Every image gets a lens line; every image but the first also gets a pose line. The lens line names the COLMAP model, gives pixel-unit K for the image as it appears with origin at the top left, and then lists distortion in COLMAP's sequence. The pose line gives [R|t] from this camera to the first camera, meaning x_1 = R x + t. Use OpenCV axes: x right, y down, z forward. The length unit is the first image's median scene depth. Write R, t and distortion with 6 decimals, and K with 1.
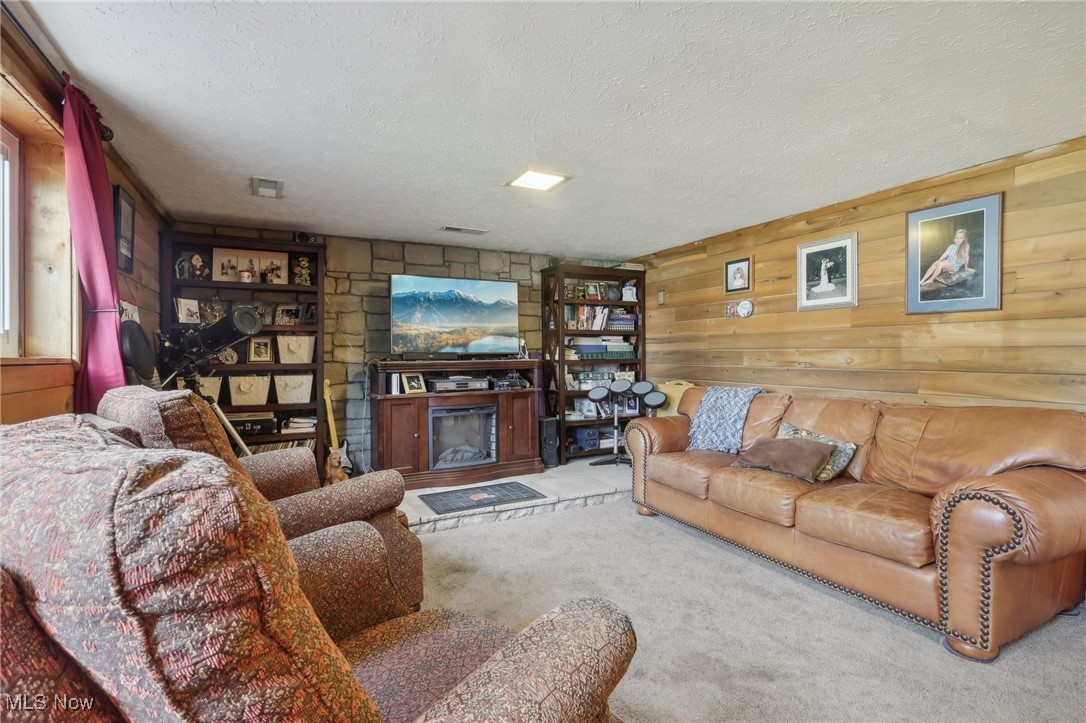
lens RADIAL K [[509.3, 0, 542.0], [0, 509.3, 359.6], [0, 0, 1]] dist [-0.000767, 0.000662]
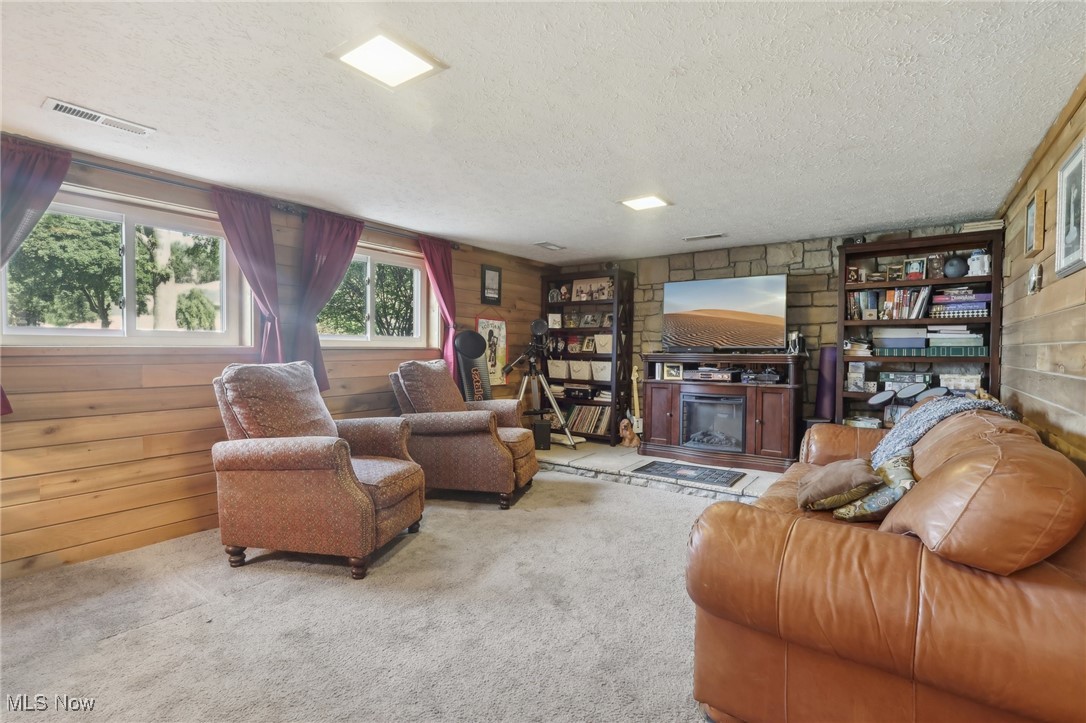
lens RADIAL K [[509.3, 0, 541.8], [0, 509.3, 358.6], [0, 0, 1]] dist [-0.000767, 0.000662]
pose [[0.447942, 0.025530, -0.893698, 0.651130], [-0.018334, 0.999644, 0.019367, -0.001989], [0.893874, 0.007710, 0.448251, 0.168587]]
